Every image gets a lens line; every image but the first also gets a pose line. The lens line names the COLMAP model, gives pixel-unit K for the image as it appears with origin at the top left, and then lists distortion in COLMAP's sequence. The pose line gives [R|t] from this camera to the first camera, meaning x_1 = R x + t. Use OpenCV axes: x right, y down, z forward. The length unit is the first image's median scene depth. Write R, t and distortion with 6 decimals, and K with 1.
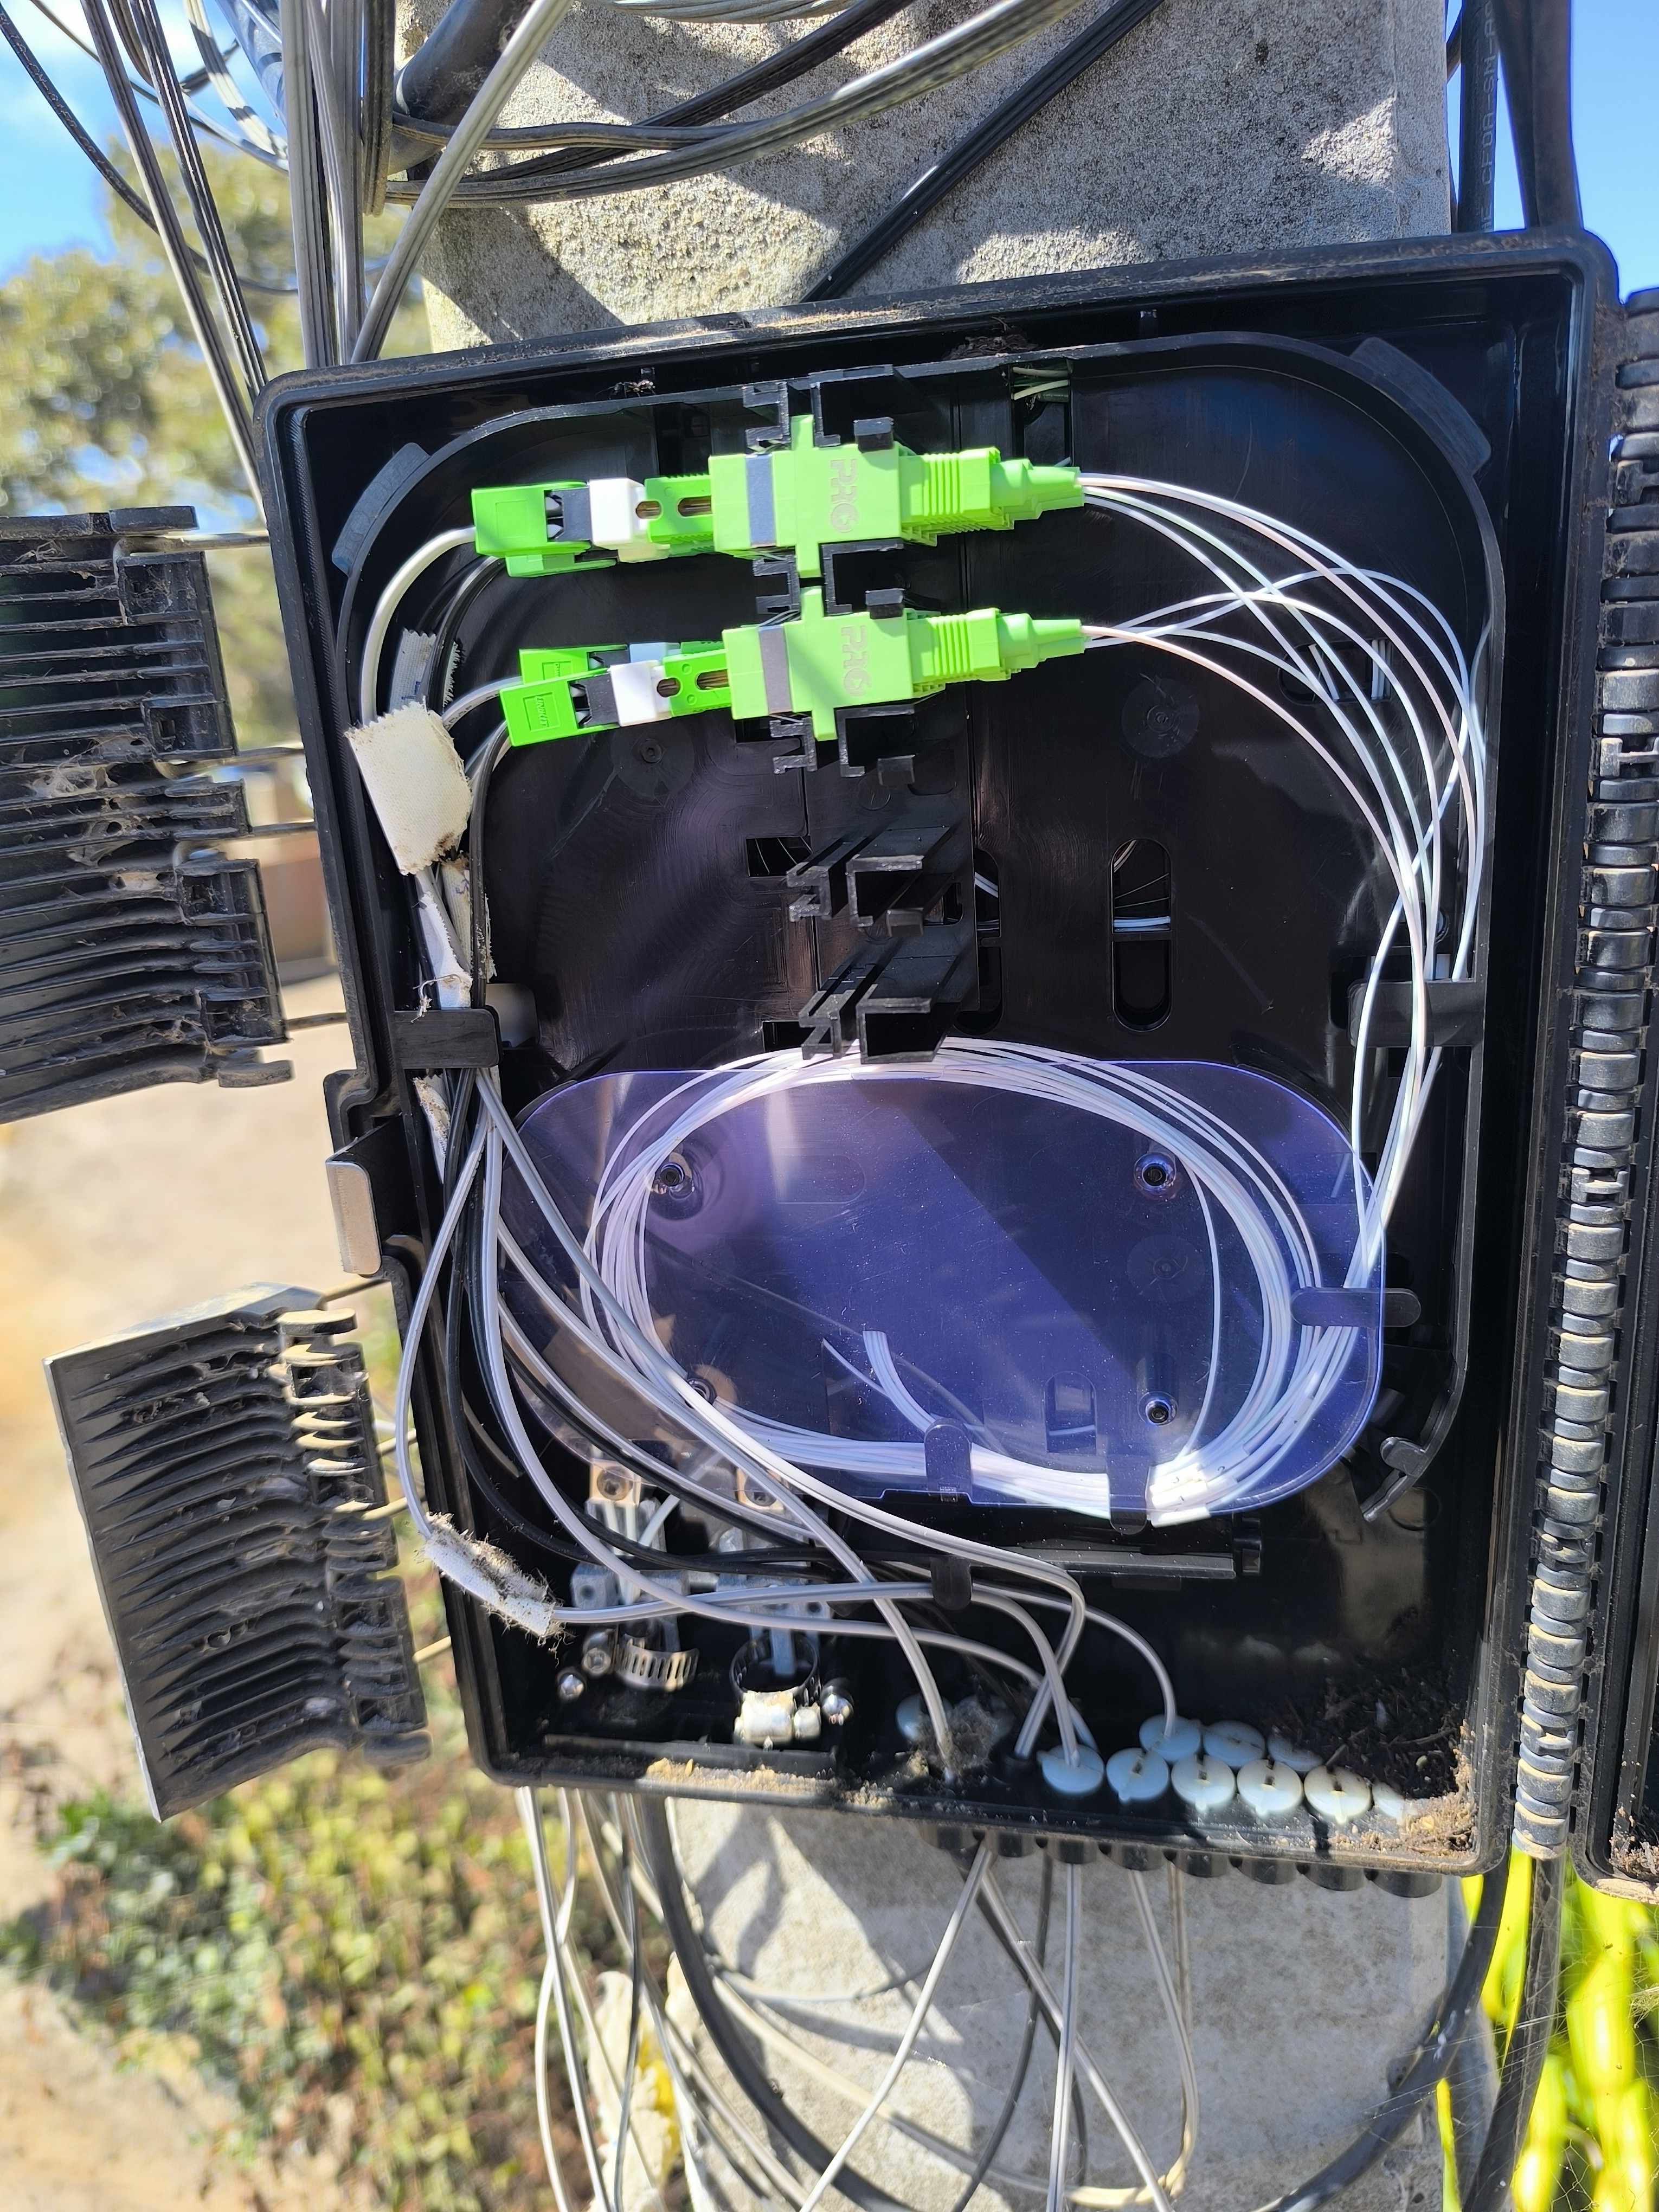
lens RADIAL K [[1471.6, 0, 829.5], [0, 1471.6, 1106.0], [0, 0, 1]] dist [-0.045726, 0.005153]
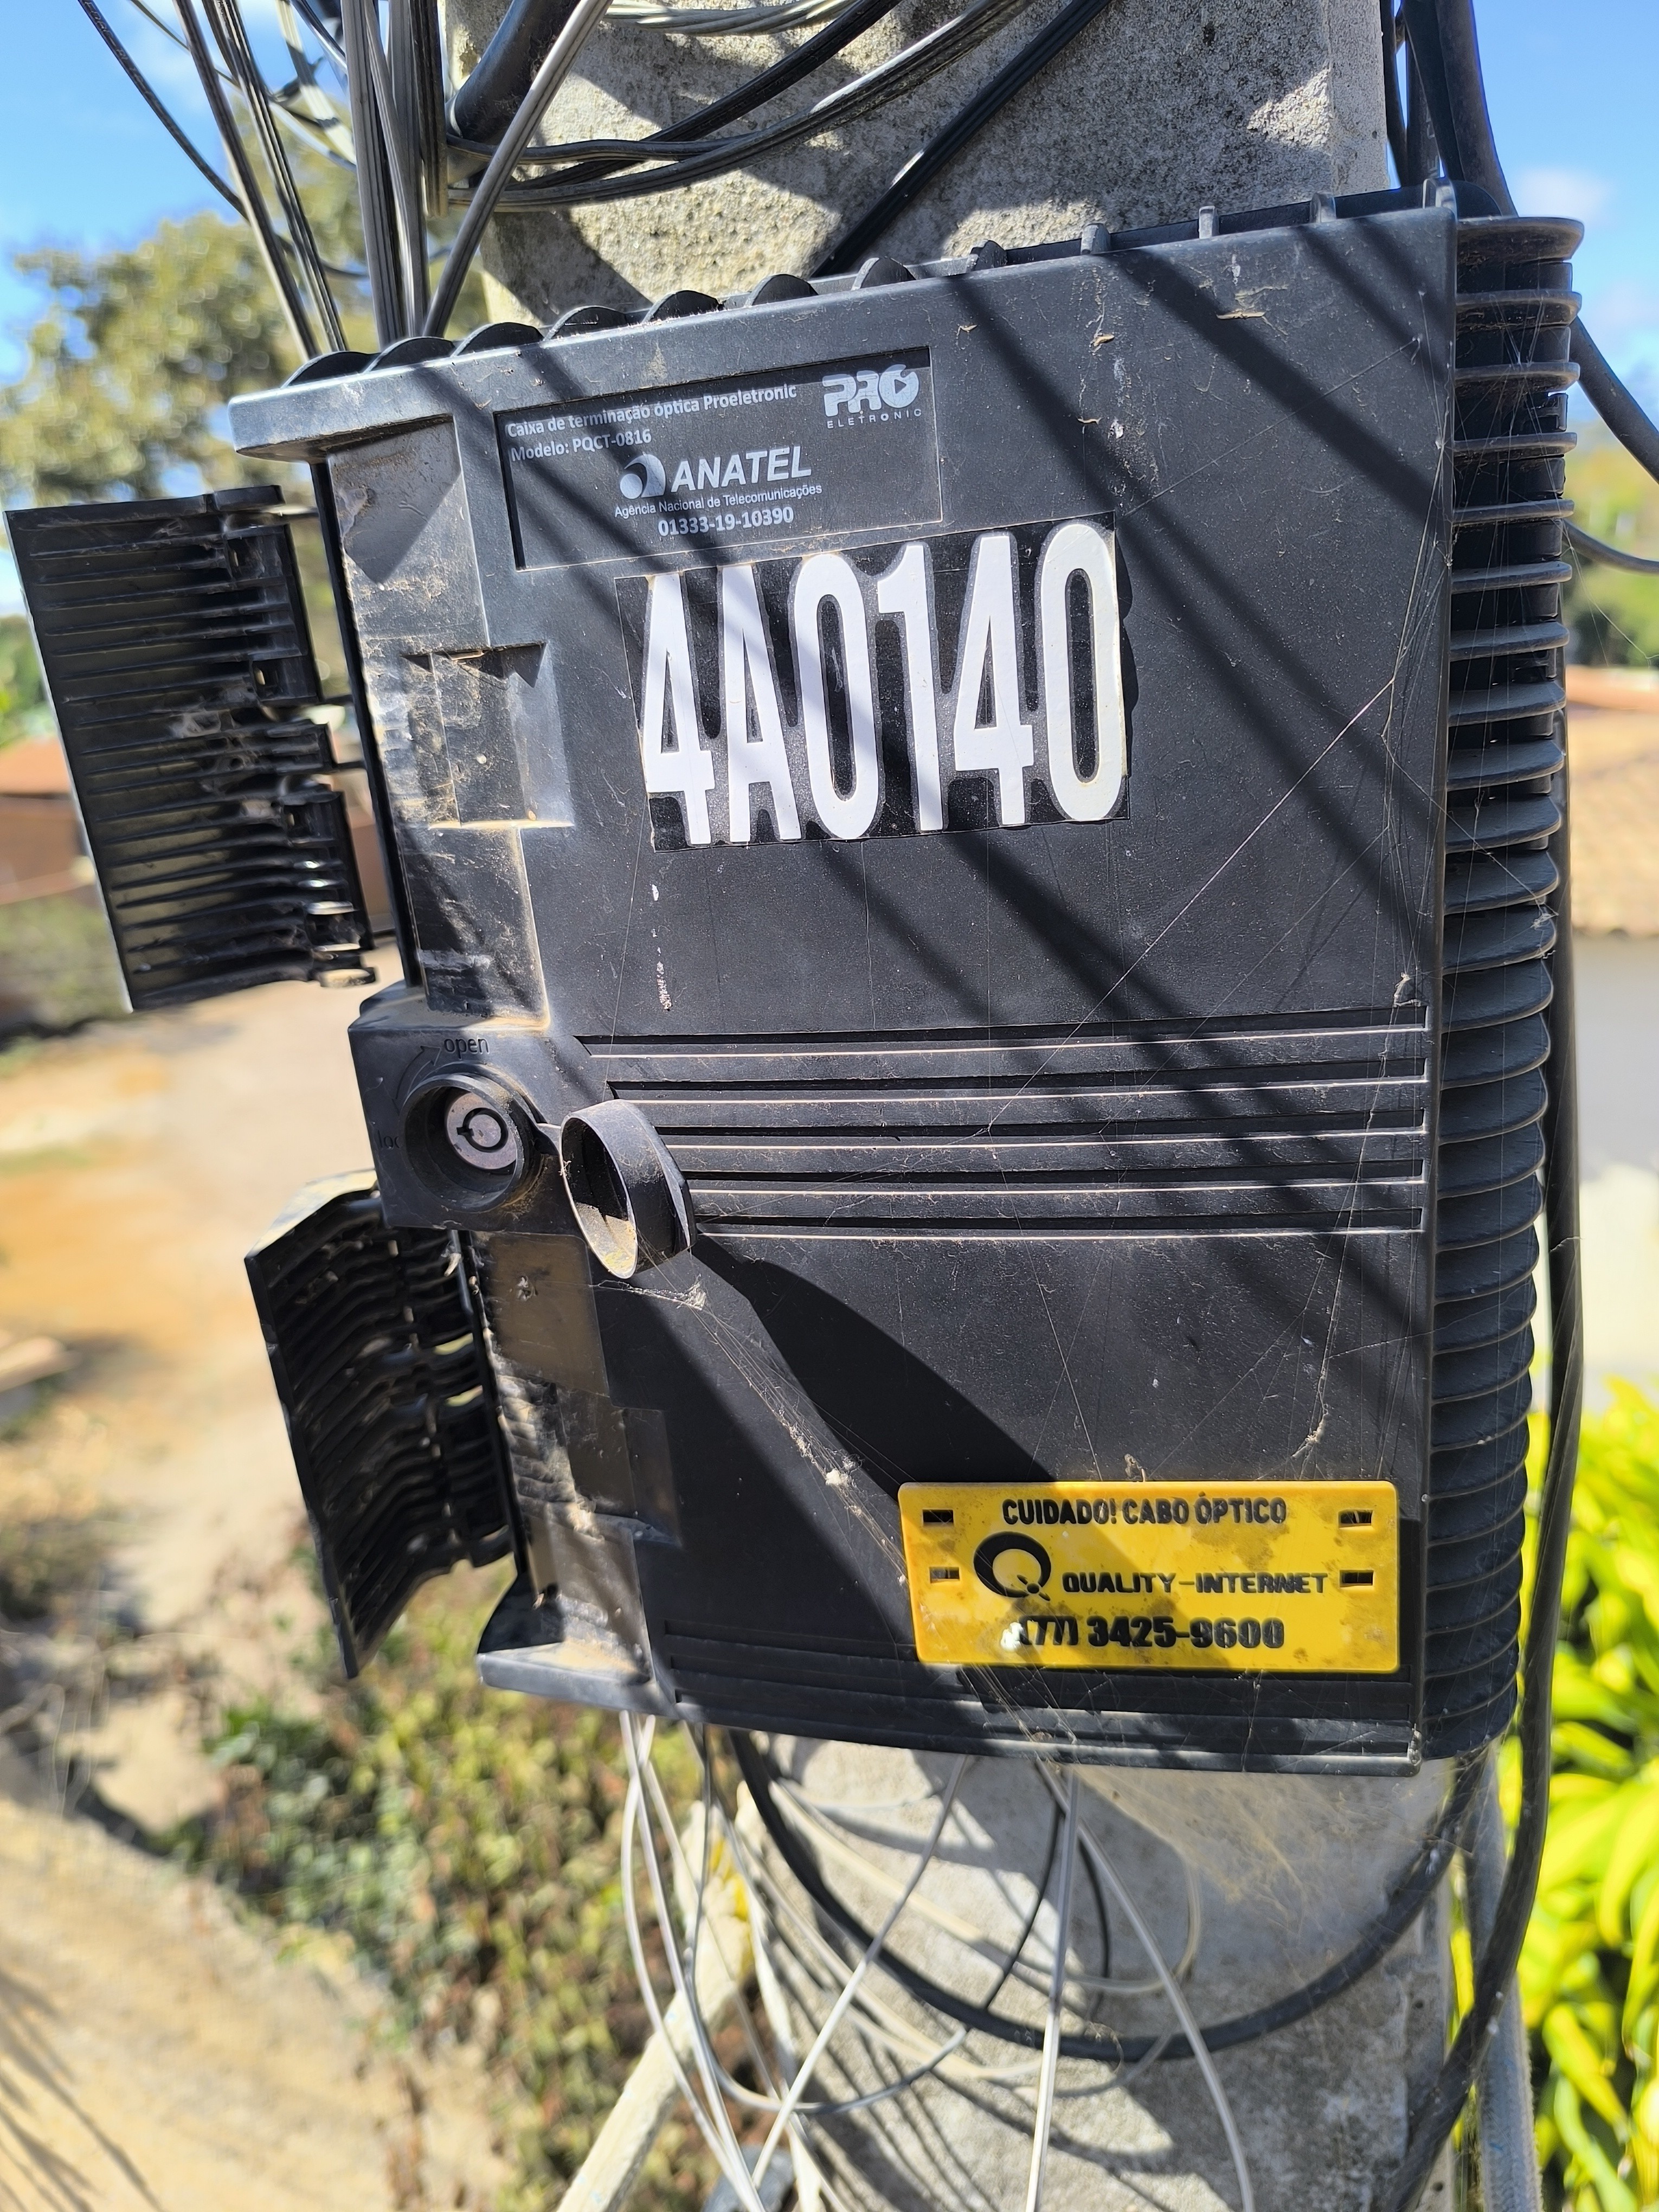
lens RADIAL K [[1783.3, 0, 1020.2], [0, 1783.3, 1177.8], [0, 0, 1]] dist [-0.076031, 0.044780]
pose [[0.997507, -0.006860, -0.070238, 0.221588], [0.009197, 0.999413, 0.033009, 0.096339], [0.069970, -0.033572, 0.996984, -0.350650]]
